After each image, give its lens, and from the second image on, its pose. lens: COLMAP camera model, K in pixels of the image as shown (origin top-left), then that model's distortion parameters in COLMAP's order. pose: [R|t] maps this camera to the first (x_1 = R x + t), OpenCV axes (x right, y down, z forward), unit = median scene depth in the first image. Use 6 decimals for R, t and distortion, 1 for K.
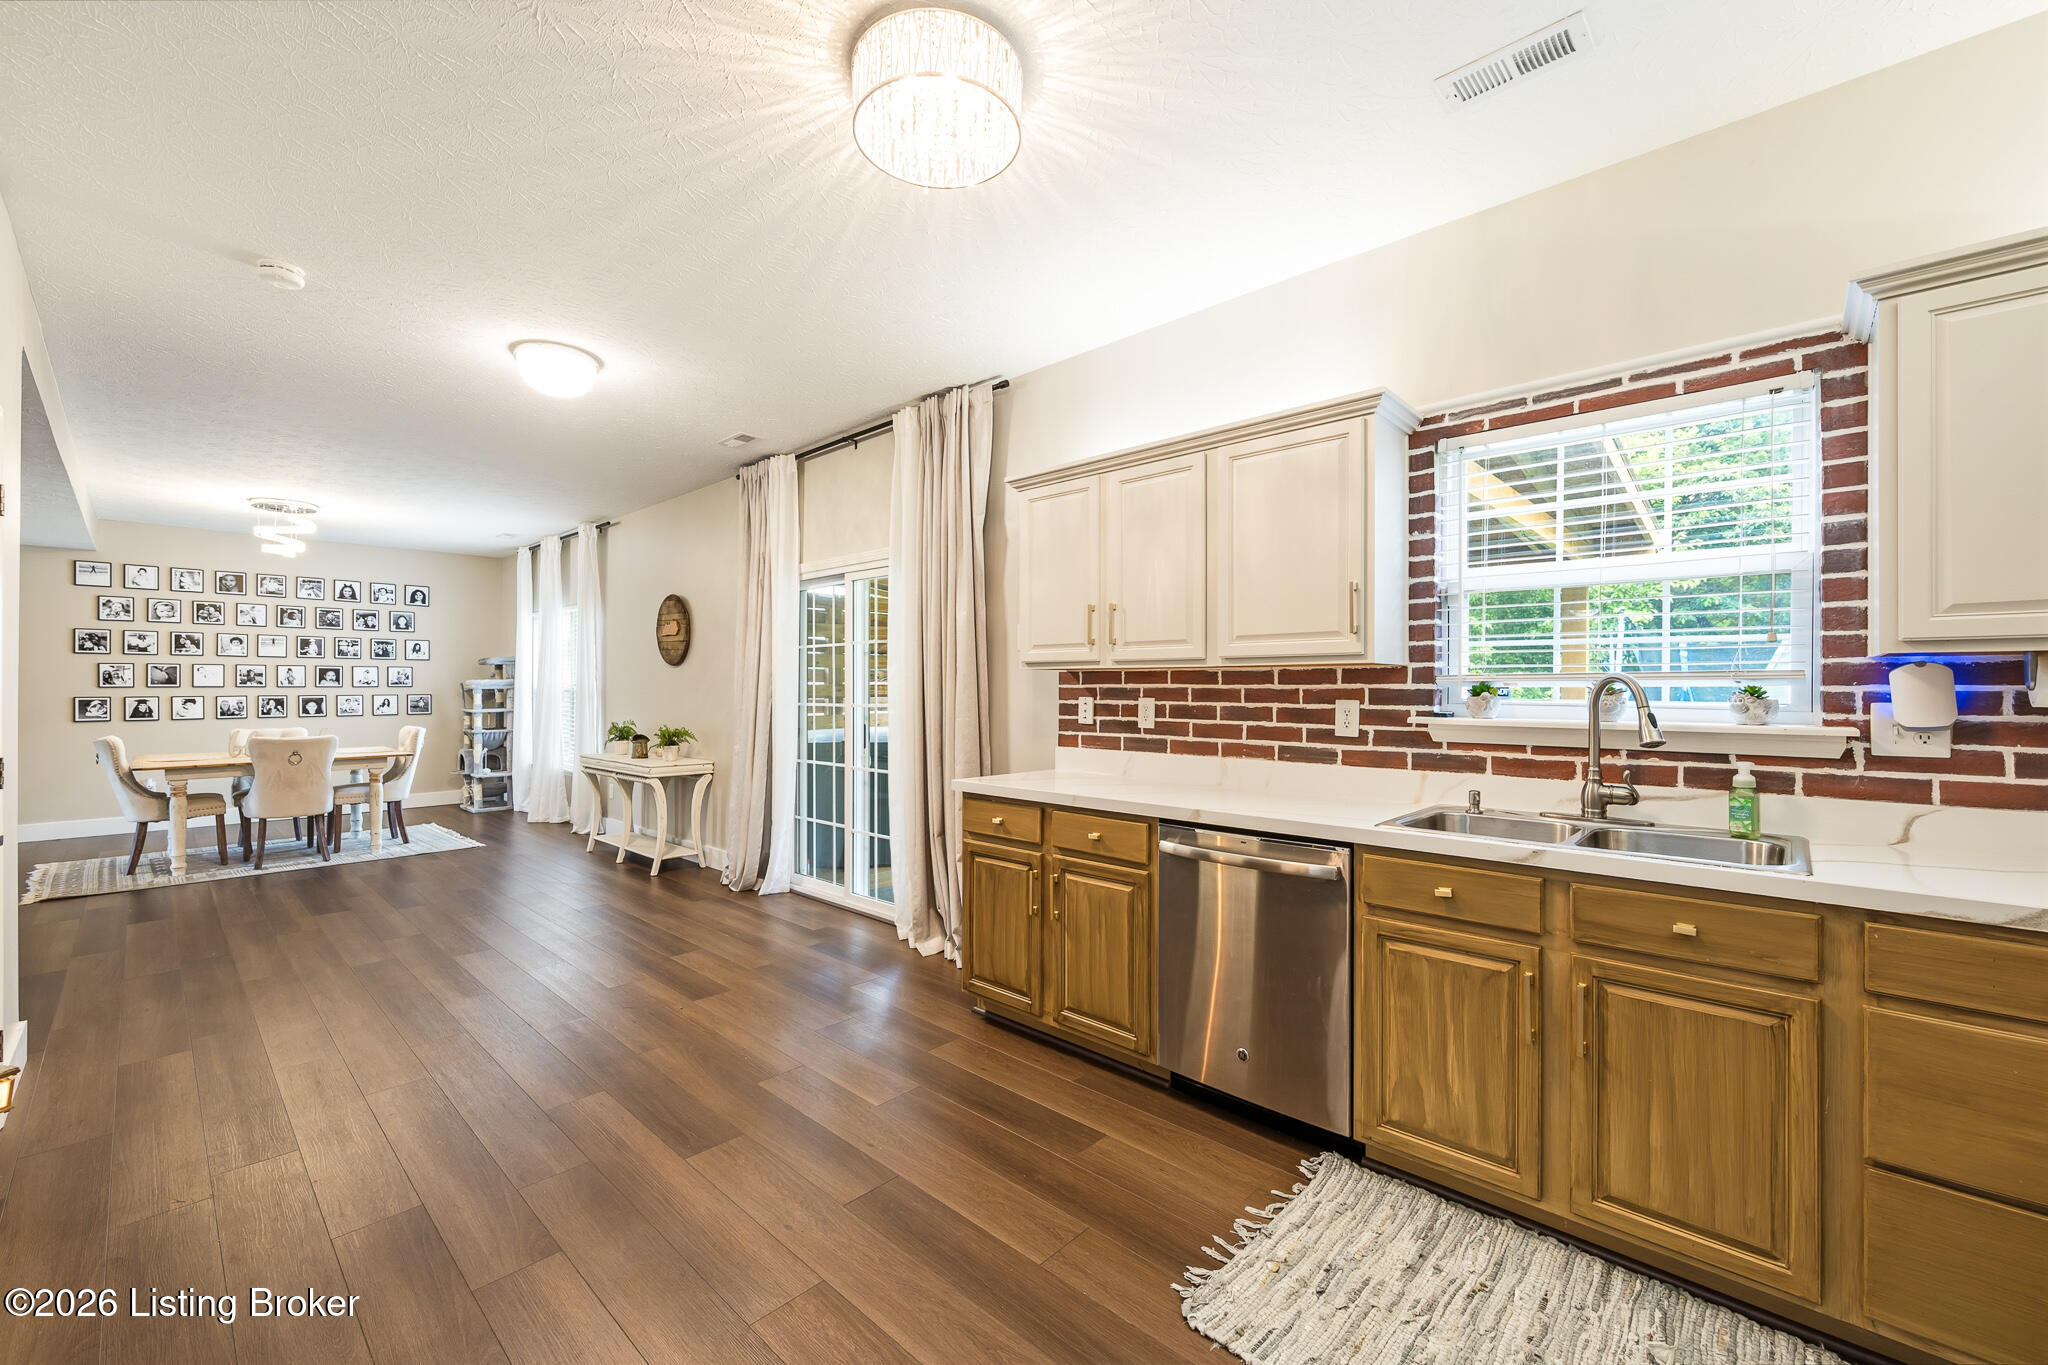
lens RADIAL K [[825.5, 0, 1022.4], [0, 825.5, 686.9], [0, 0, 1]] dist [-0.001570, -0.000647]
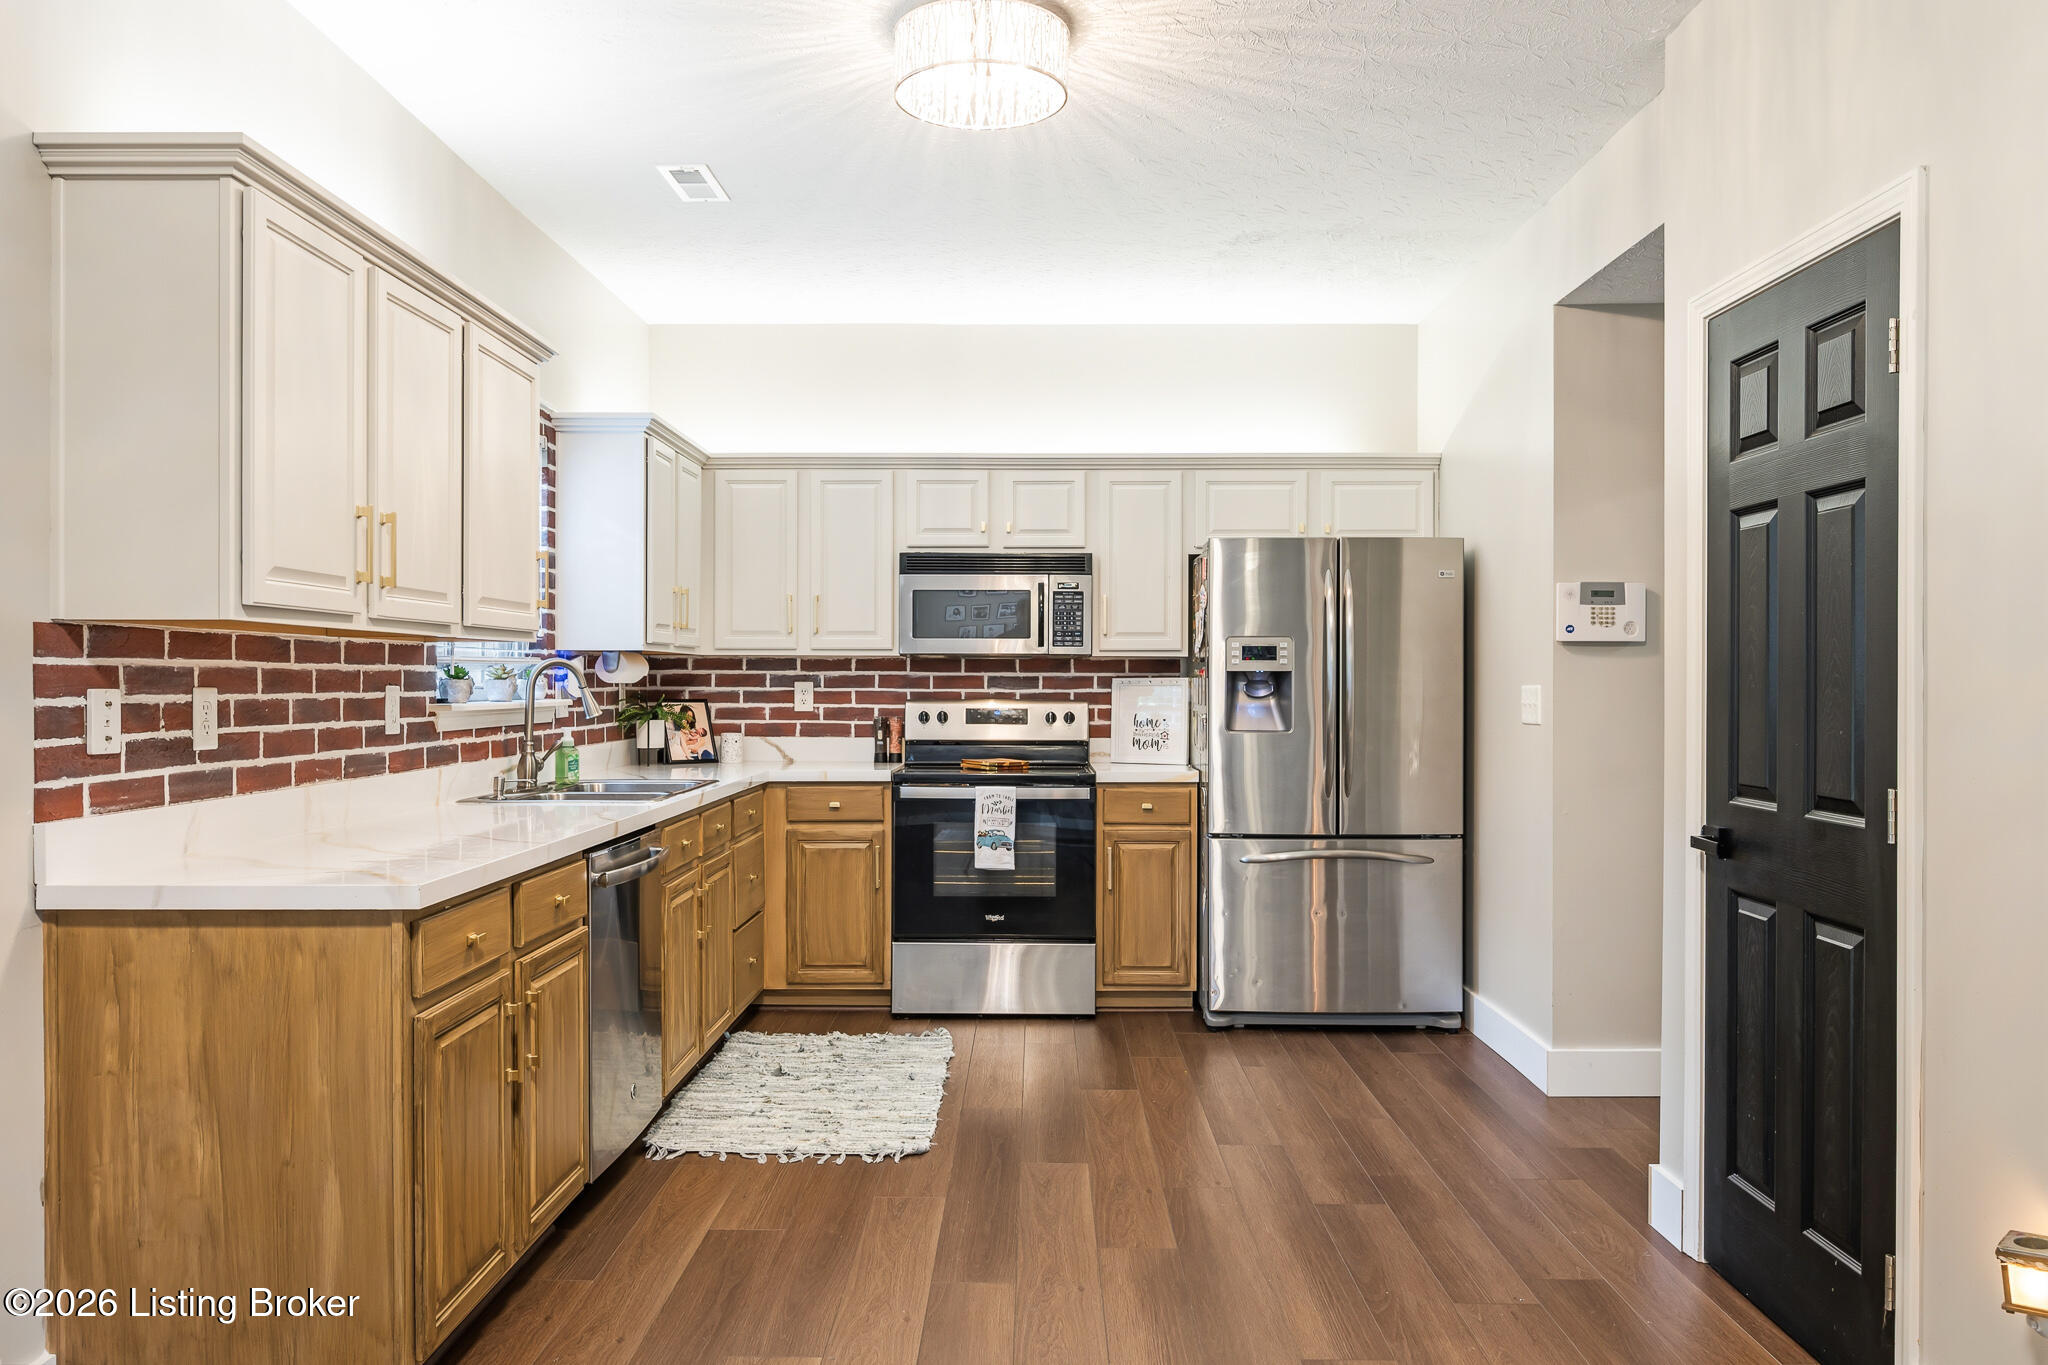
lens RADIAL K [[1435.0, 0, 1016.3], [0, 1435.0, 687.4], [0, 0, 1]] dist [-0.001530, 0.001137]
pose [[-0.670187, -0.009877, 0.742127, -1.038039], [-0.007234, 0.999951, 0.006776, 0.004933], [-0.742157, -0.000827, -0.670225, 1.578579]]
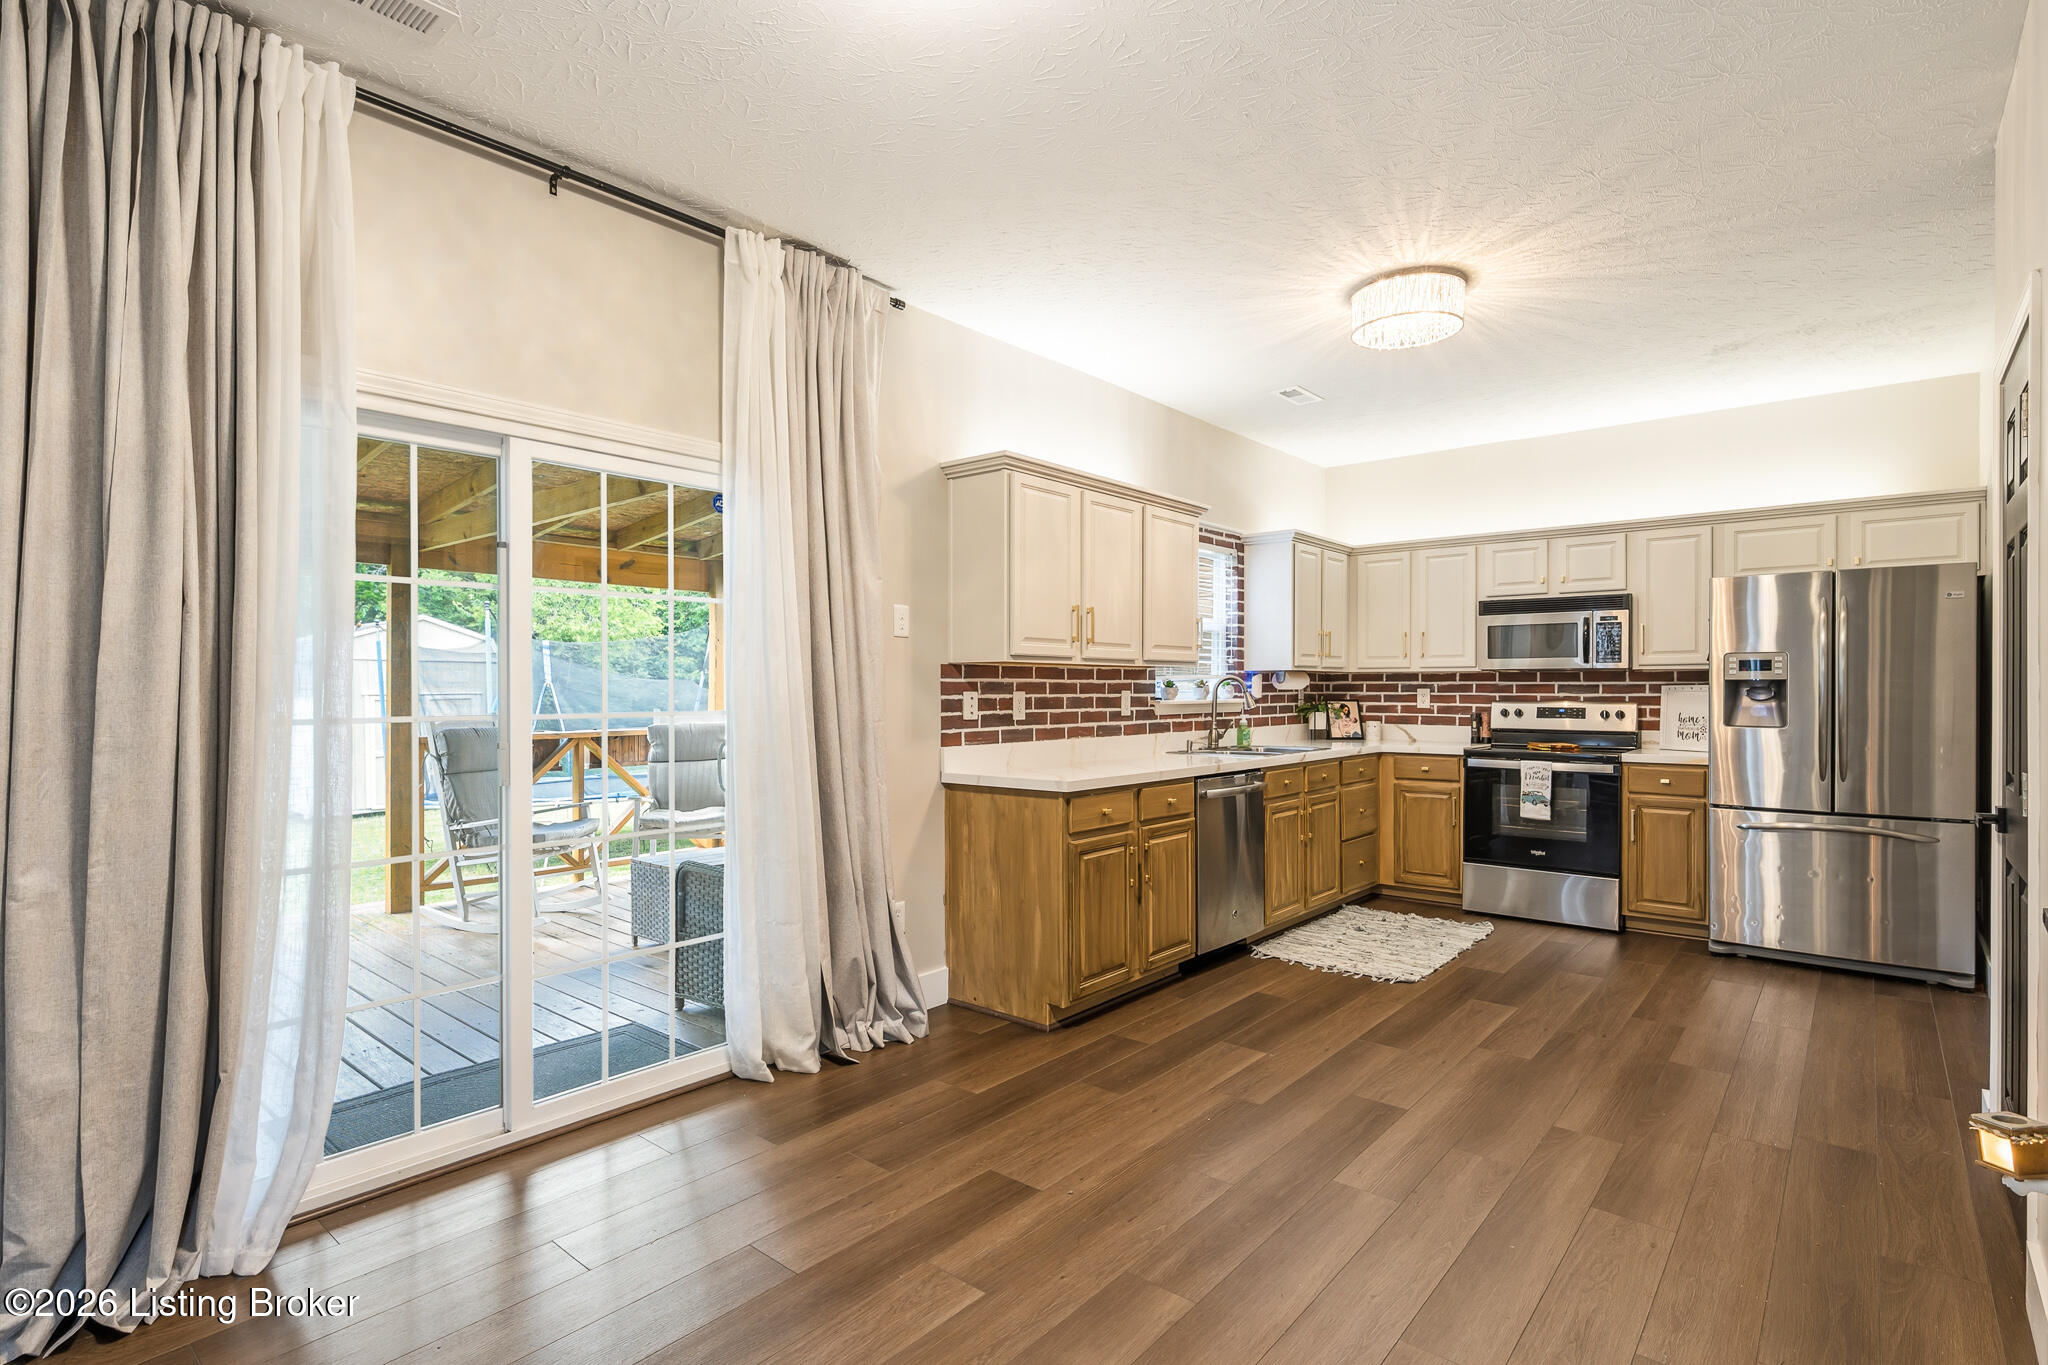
lens RADIAL K [[996.4, 0, 1021.9], [0, 996.4, 692.4], [0, 0, 1]] dist [-0.001734, 0.001239]
pose [[-0.045657, -0.009015, 0.998917, -1.490894], [-0.002429, 0.999957, 0.008913, 0.003761], [-0.998954, -0.002019, -0.045677, 1.375223]]
